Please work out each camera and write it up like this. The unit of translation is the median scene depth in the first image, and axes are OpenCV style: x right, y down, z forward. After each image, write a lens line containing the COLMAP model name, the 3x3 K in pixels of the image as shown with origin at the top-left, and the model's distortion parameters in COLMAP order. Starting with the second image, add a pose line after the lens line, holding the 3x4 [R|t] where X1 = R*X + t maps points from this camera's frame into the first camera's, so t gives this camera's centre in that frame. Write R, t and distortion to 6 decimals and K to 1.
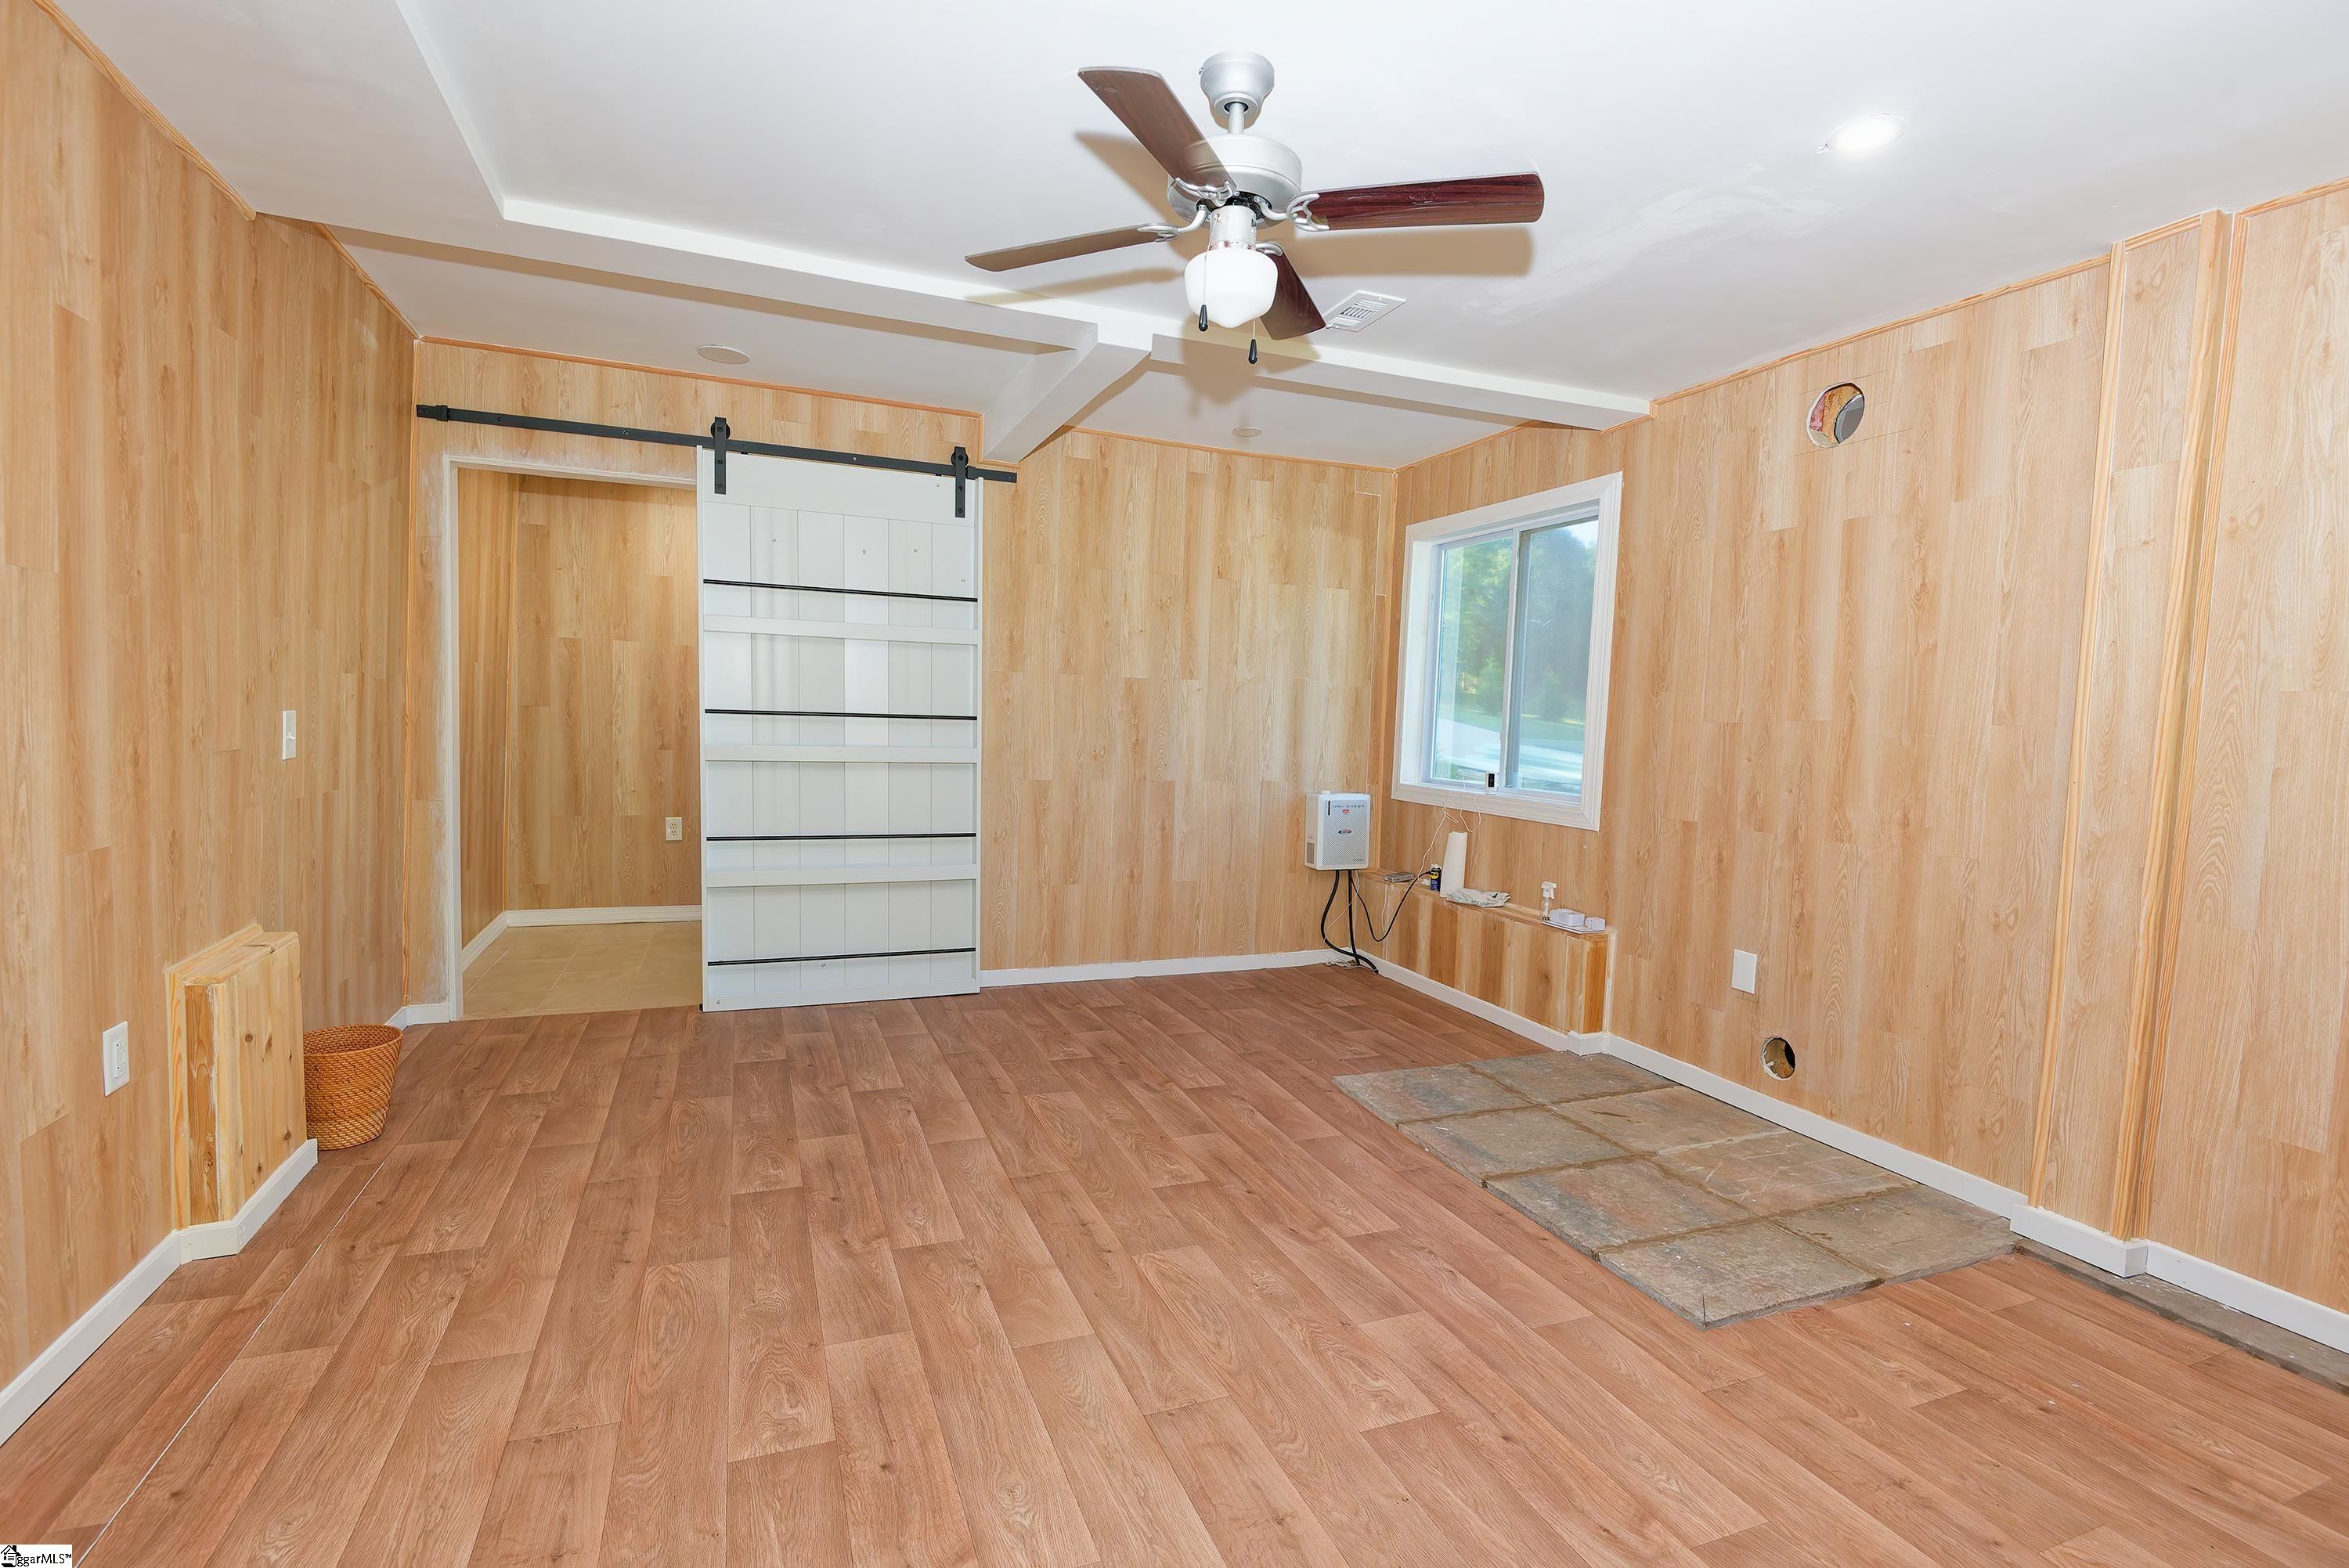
lens RADIAL K [[1070.4, 0, 1169.6], [0, 1070.4, 784.5], [0, 0, 1]] dist [0.002611, -0.006276]
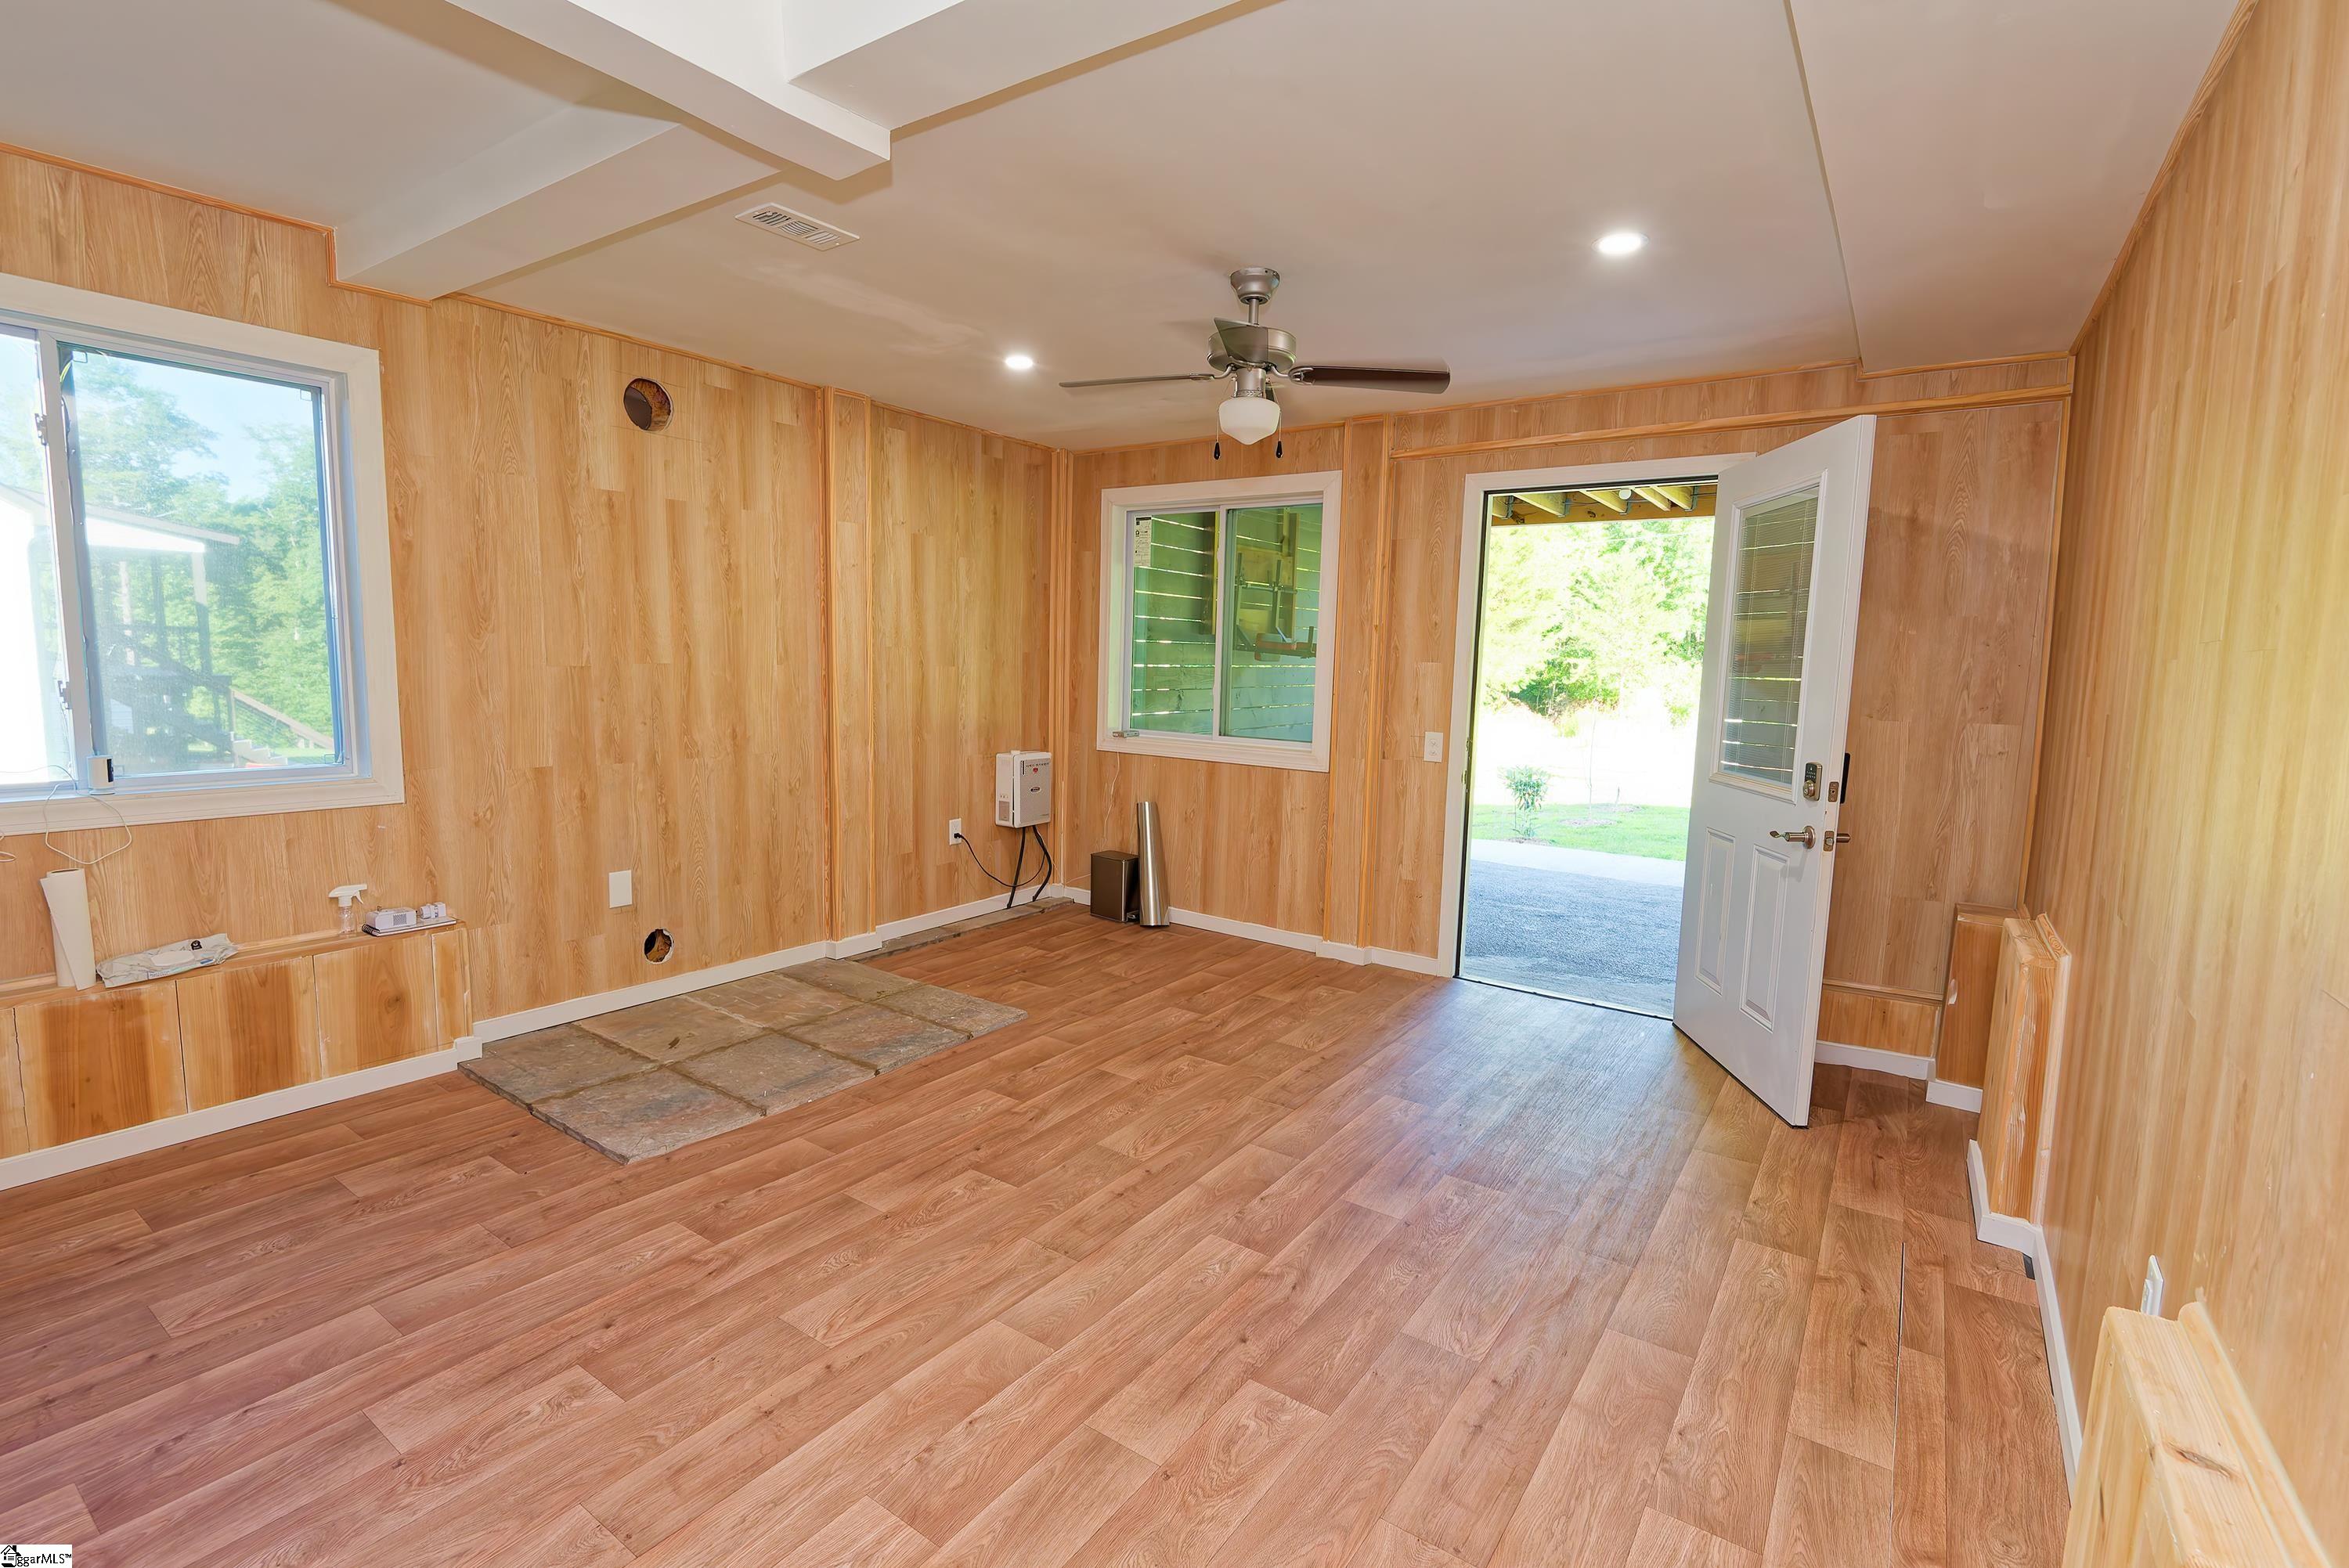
lens RADIAL K [[1070.4, 0, 1171.7], [0, 1070.4, 783.3], [0, 0, 1]] dist [0.002611, -0.006276]
pose [[-0.549579, -0.144770, 0.822803, -0.733785], [0.011350, 0.983487, 0.180623, -0.138902], [-0.835365, 0.108605, -0.538861, 1.191086]]
